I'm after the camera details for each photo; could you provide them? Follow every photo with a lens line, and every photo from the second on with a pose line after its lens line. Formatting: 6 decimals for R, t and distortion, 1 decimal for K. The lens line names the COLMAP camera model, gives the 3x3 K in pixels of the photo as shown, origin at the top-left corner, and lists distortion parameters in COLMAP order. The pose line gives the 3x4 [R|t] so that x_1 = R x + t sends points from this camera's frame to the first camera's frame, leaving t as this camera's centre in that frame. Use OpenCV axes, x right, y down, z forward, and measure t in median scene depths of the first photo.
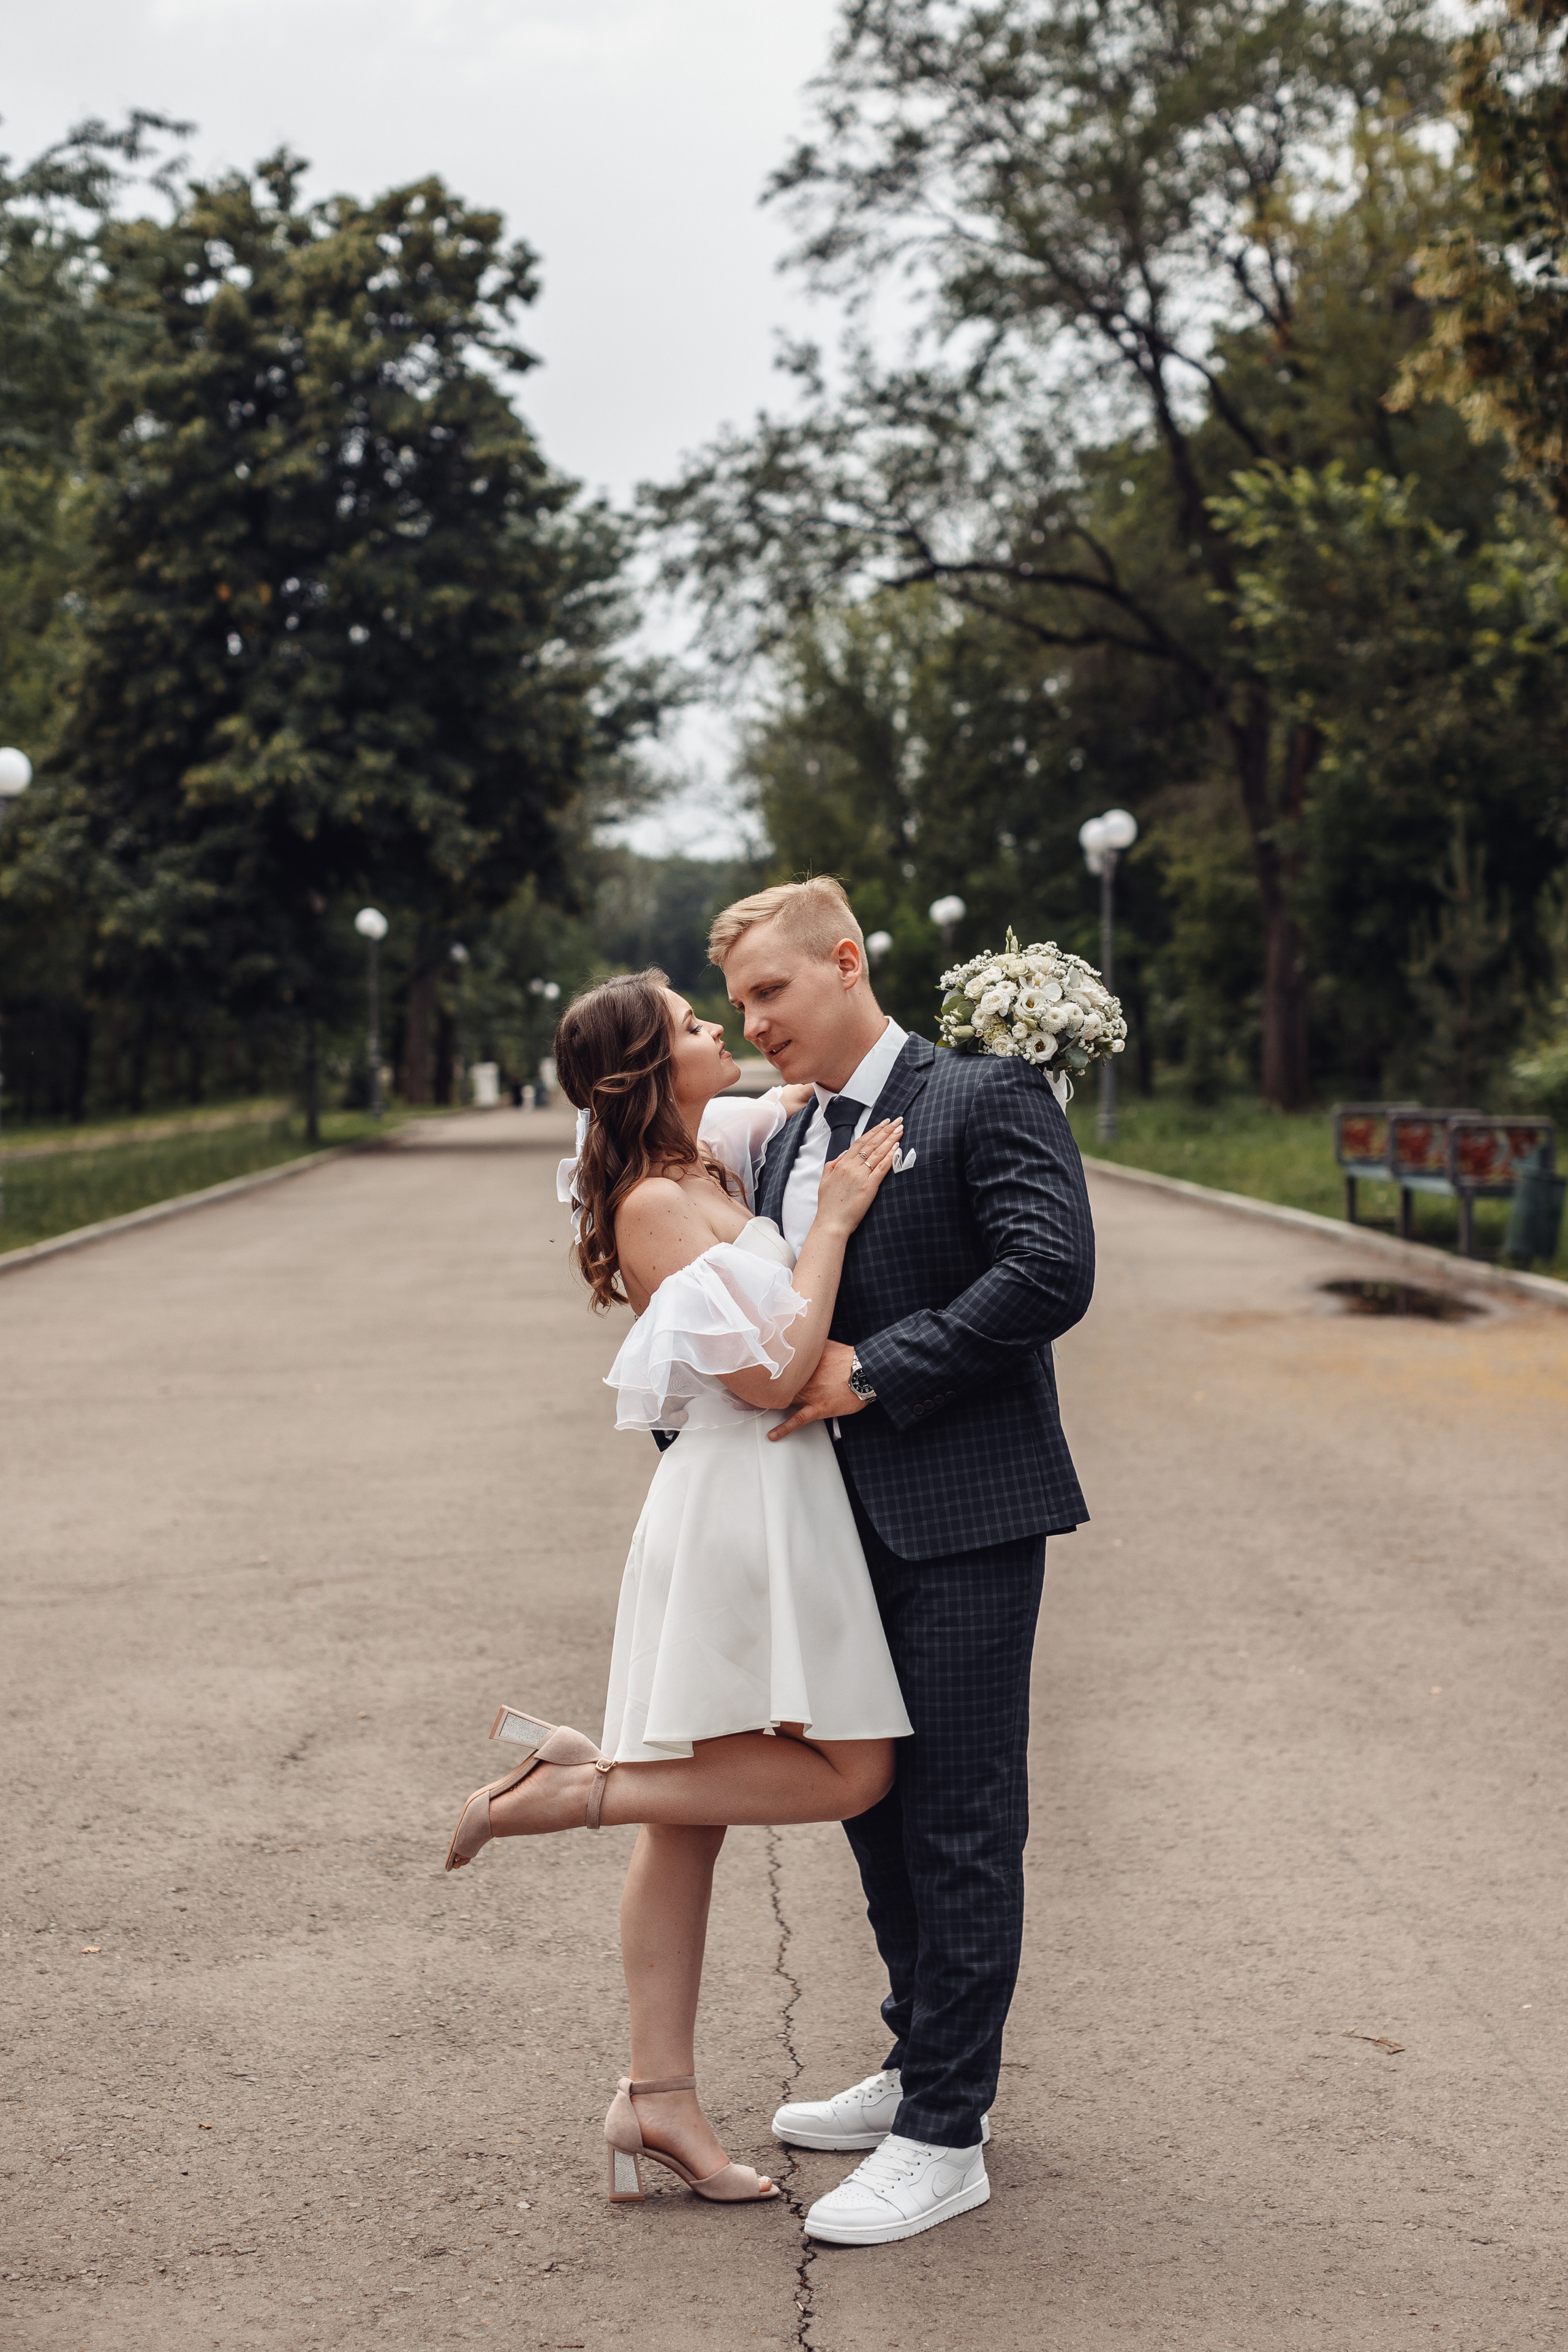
lens RADIAL K [[3598.0, 0, 784.0], [0, 3598.0, 1176.0], [0, 0, 1]] dist [-0.154237, 0.283652]
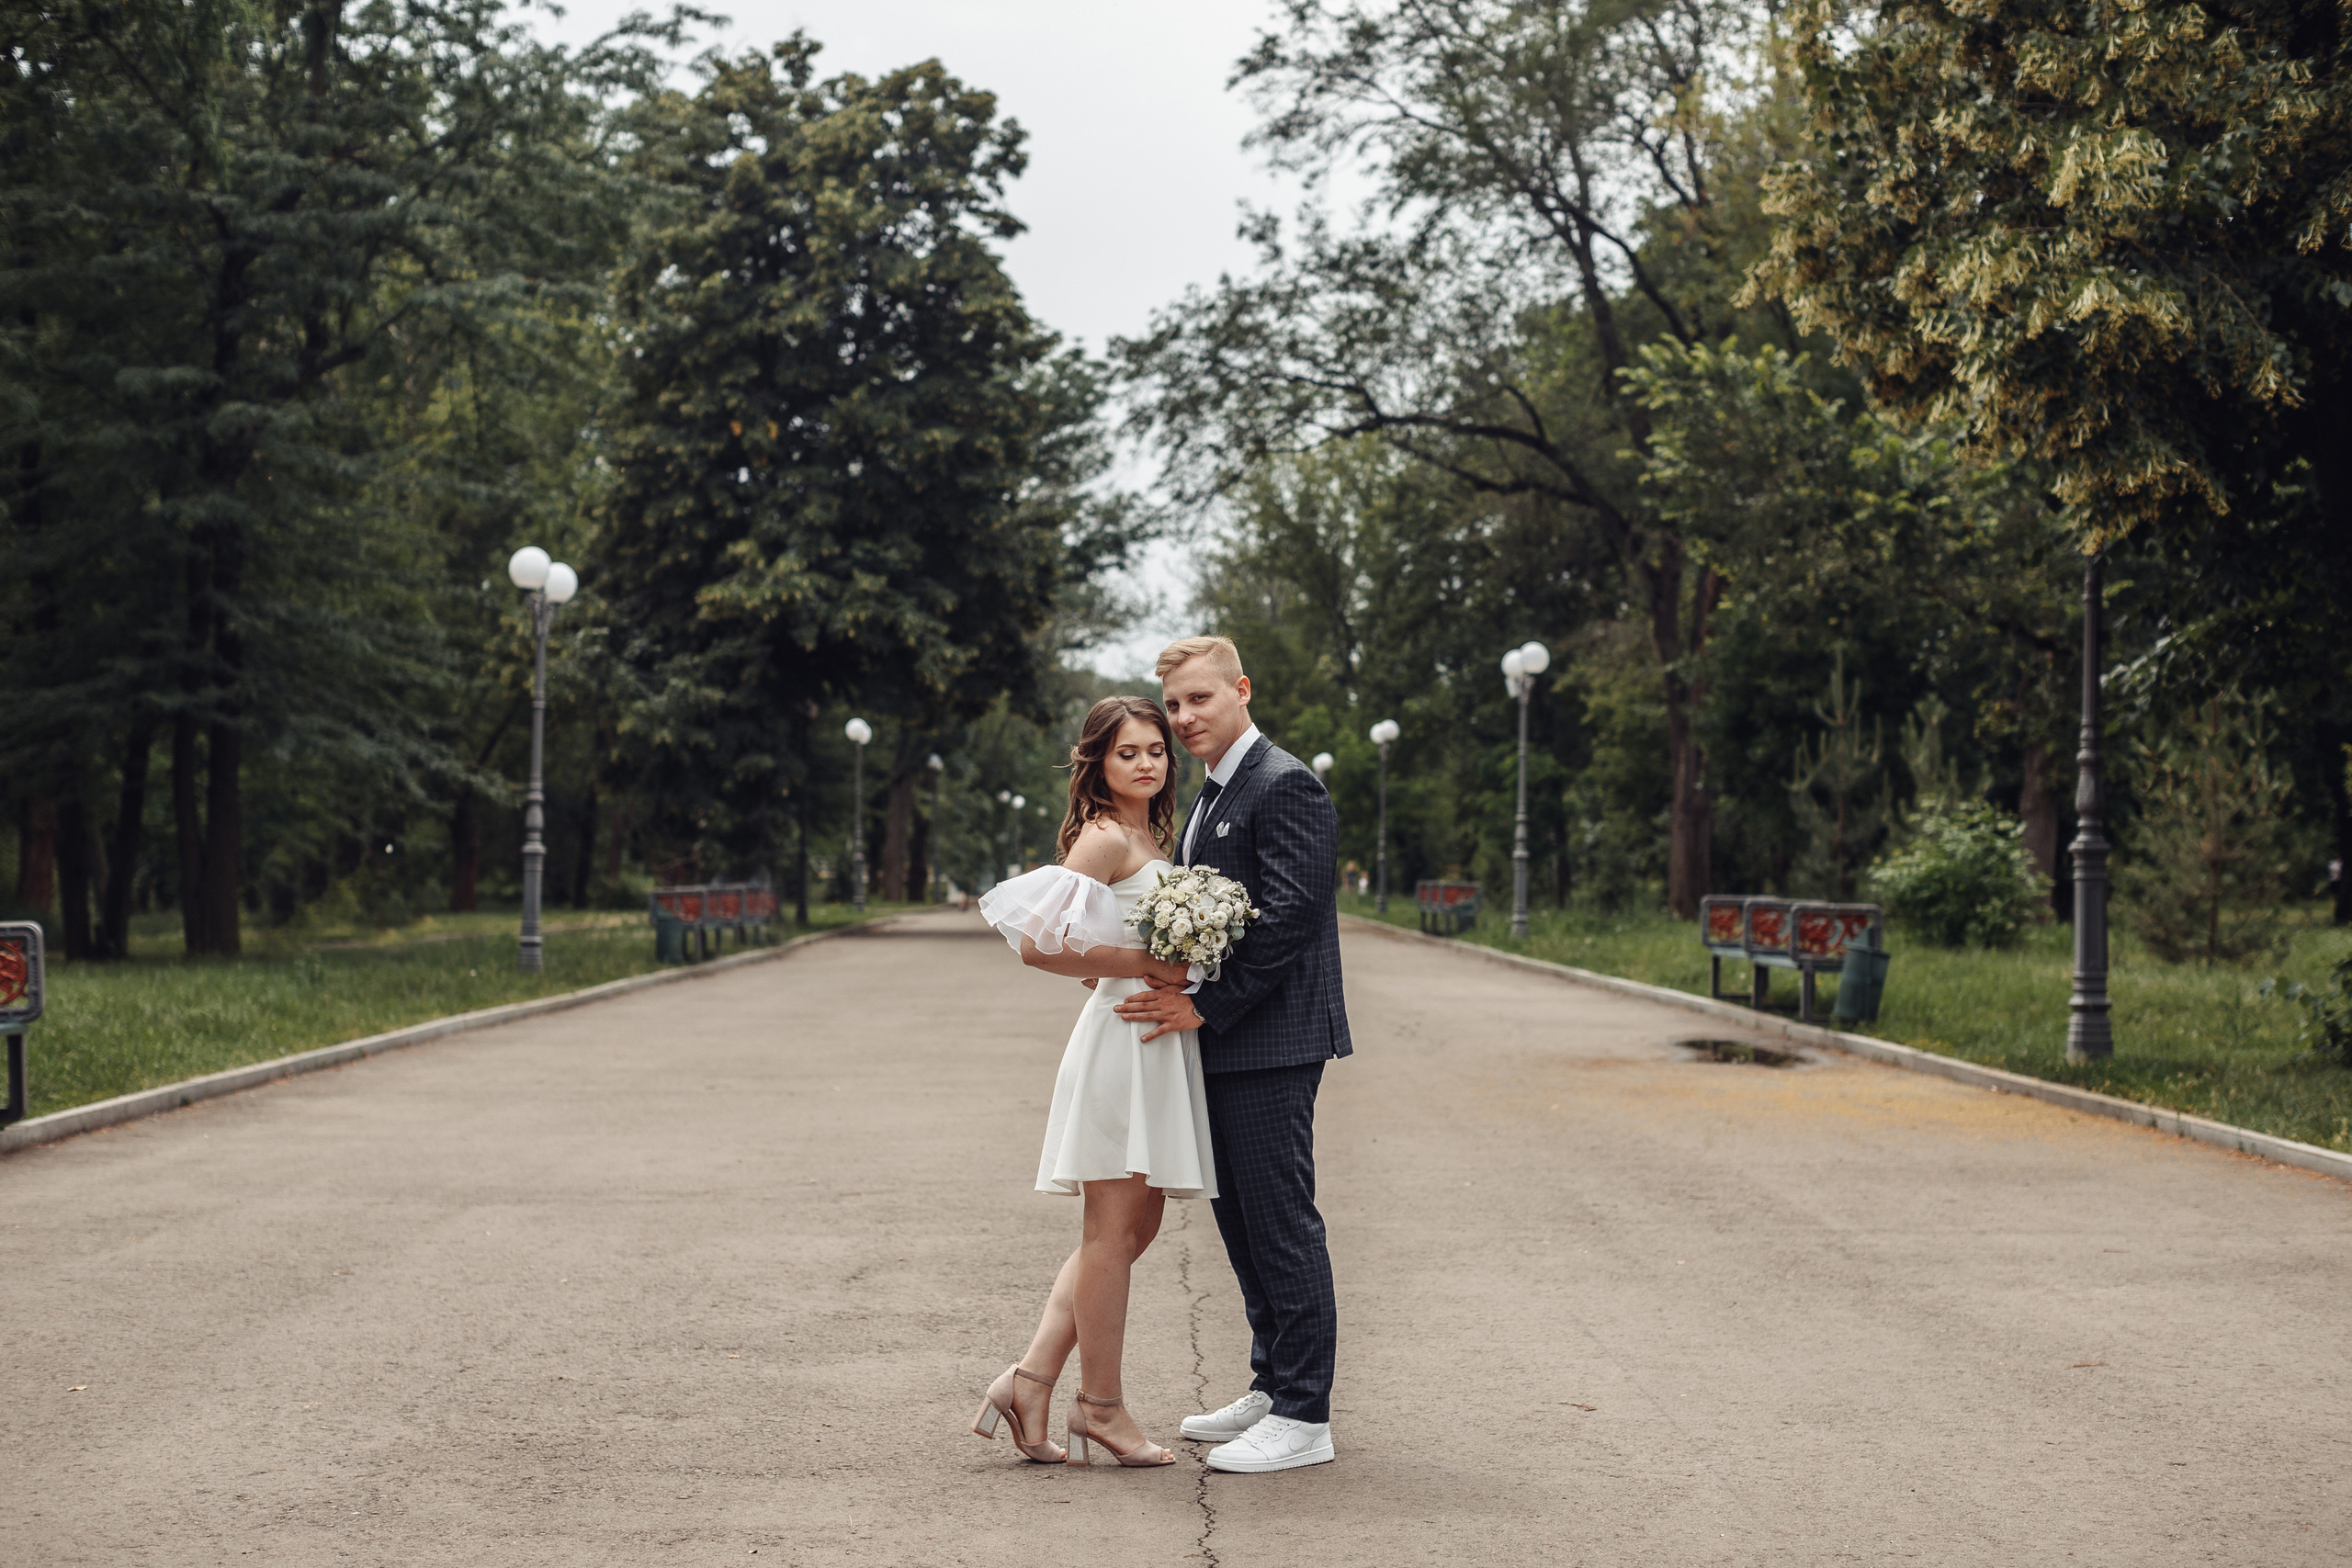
lens RADIAL K [[3597.6, 0, 1178.1], [0, 3597.6, 899.7], [0, 0, 1]] dist [-0.154237, 0.283652]
pose [[0.999595, 0.023001, -0.016742, 0.002519], [-0.023511, 0.999245, -0.030922, 0.014246], [0.016018, 0.031303, 0.999382, -0.105488]]
